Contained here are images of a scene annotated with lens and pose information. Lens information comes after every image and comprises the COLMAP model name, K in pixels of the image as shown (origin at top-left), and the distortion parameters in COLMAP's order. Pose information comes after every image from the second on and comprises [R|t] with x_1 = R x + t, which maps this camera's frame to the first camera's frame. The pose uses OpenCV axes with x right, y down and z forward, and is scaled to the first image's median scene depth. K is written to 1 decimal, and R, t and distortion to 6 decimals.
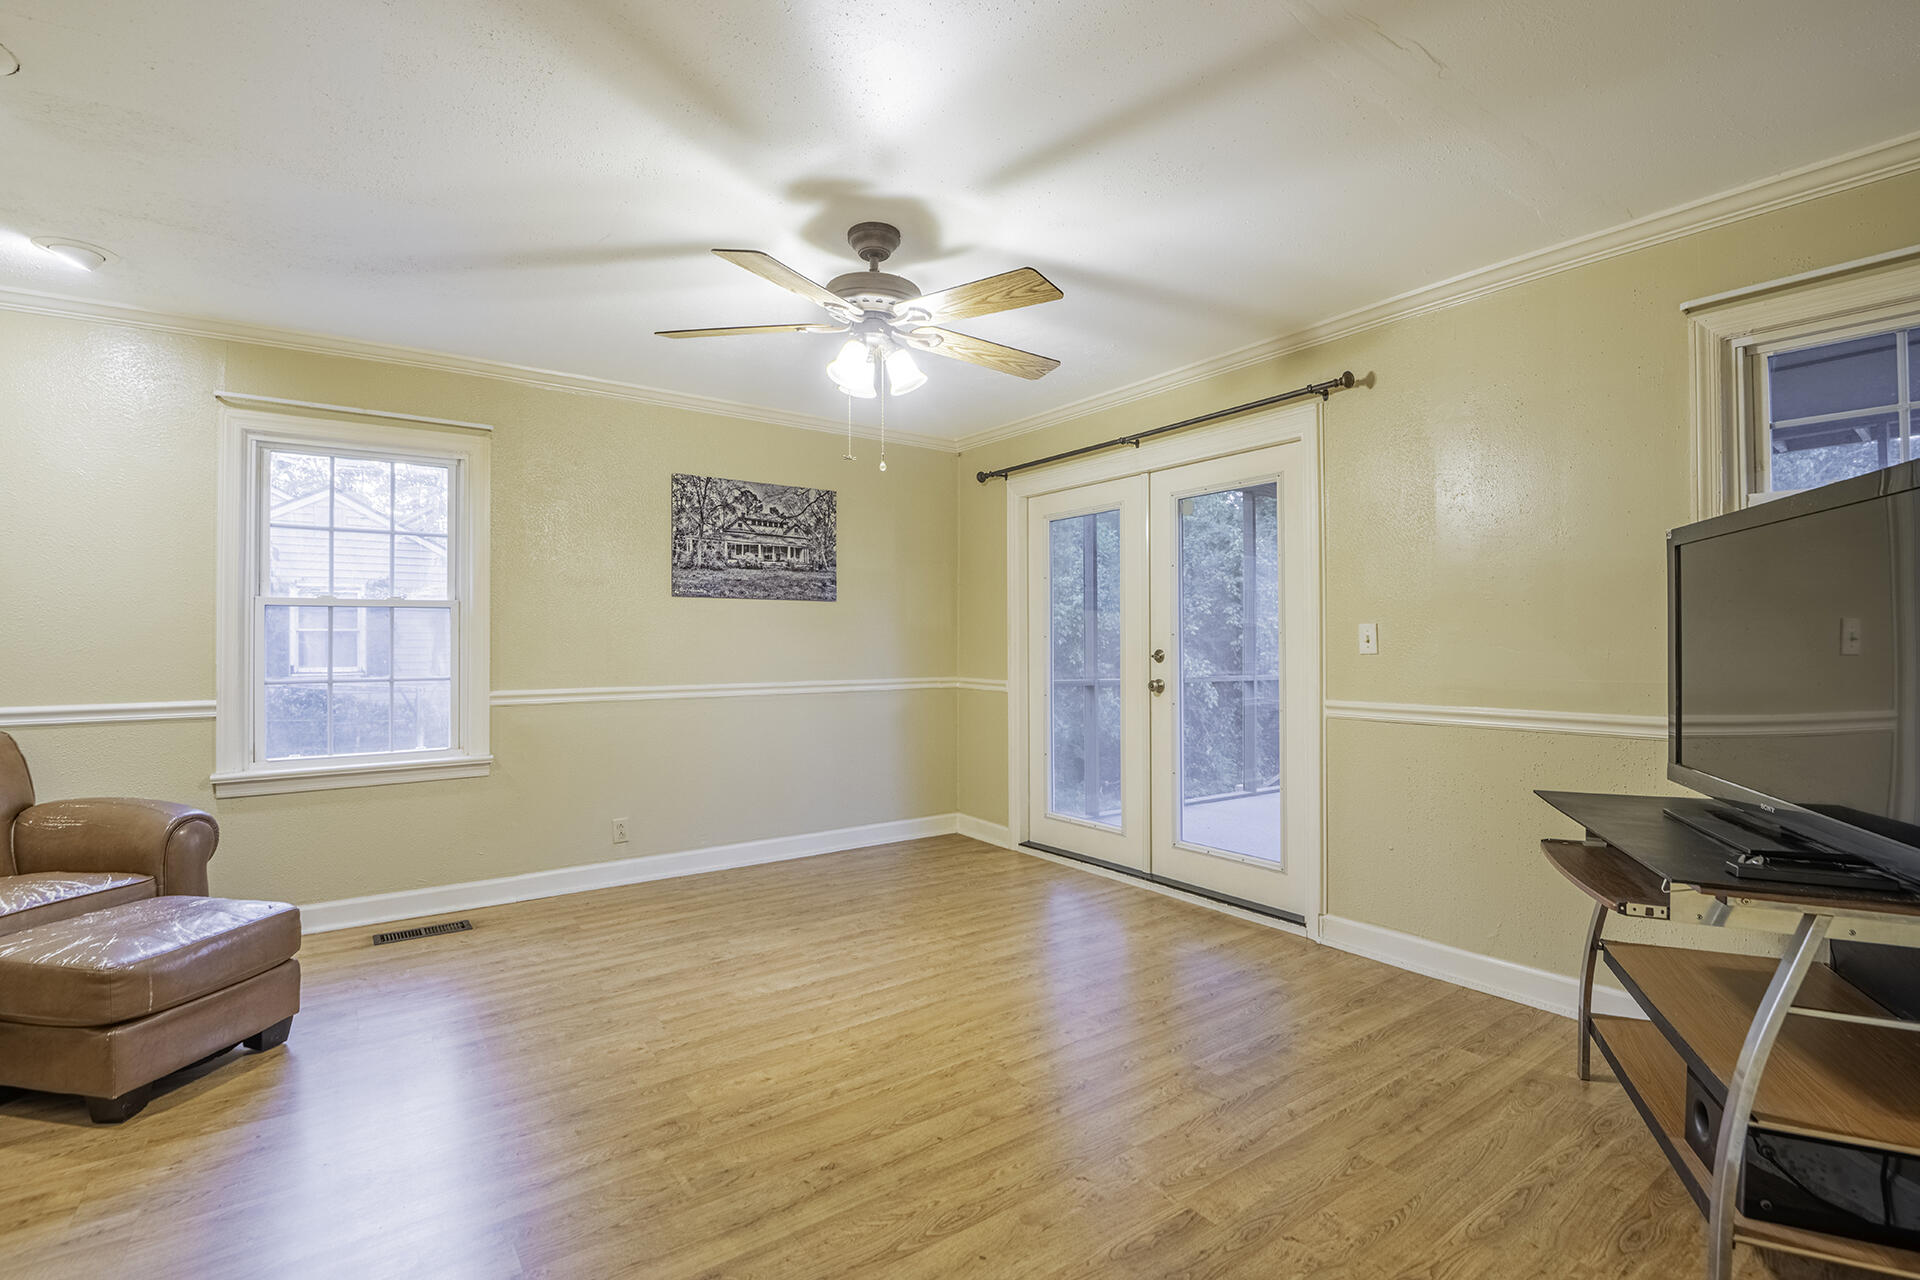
lens RADIAL K [[884.0, 0, 958.5], [0, 884.0, 637.5], [0, 0, 1]] dist [-0.003912, -0.000623]
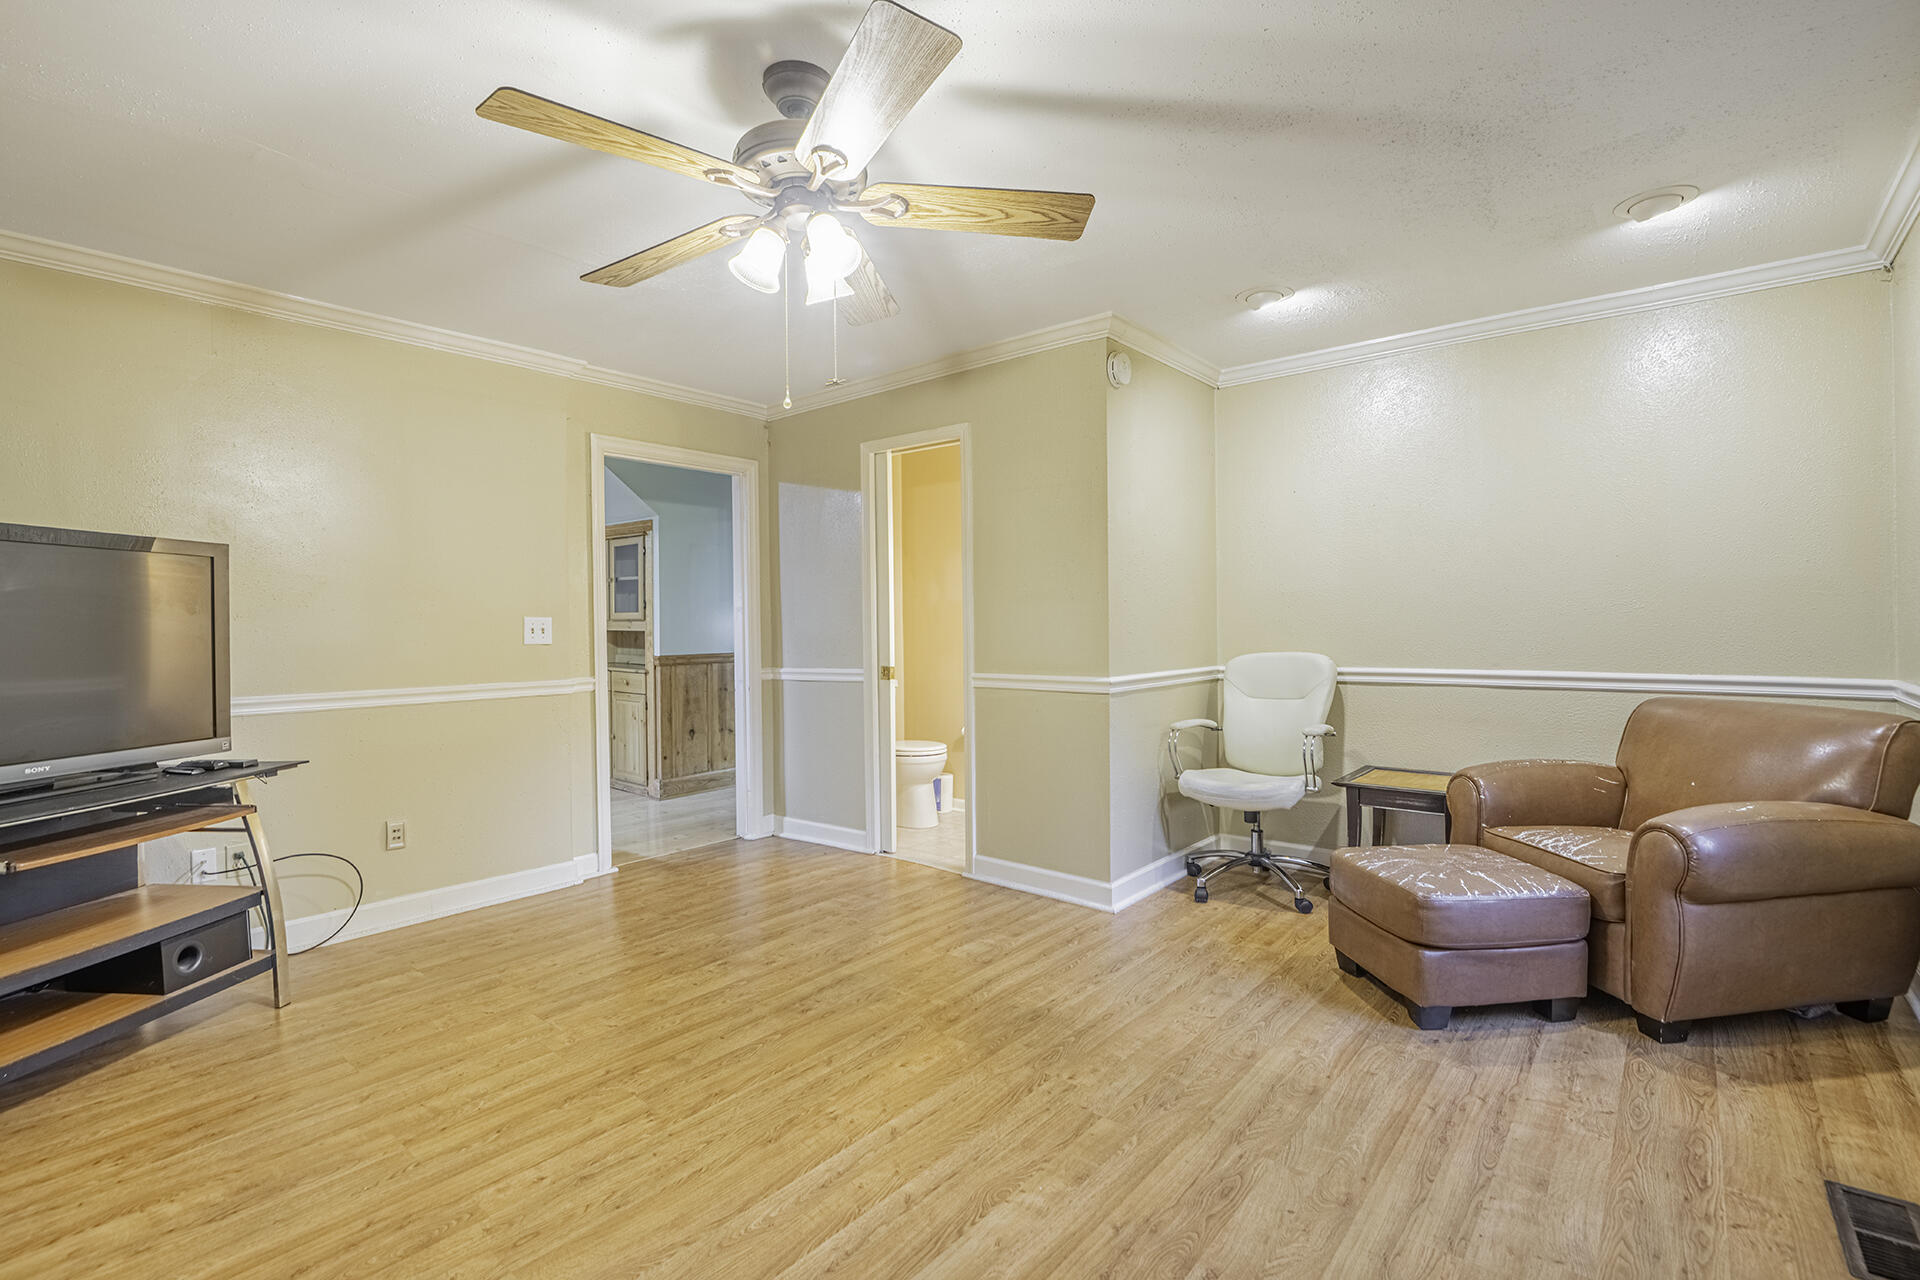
lens RADIAL K [[884.0, 0, 961.5], [0, 884.0, 632.6], [0, 0, 1]] dist [-0.003912, -0.000623]
pose [[-0.967640, 0.018702, -0.251640, -0.041835], [0.017041, 0.999816, 0.008779, 0.005685], [0.251758, 0.004207, -0.967781, 2.134848]]
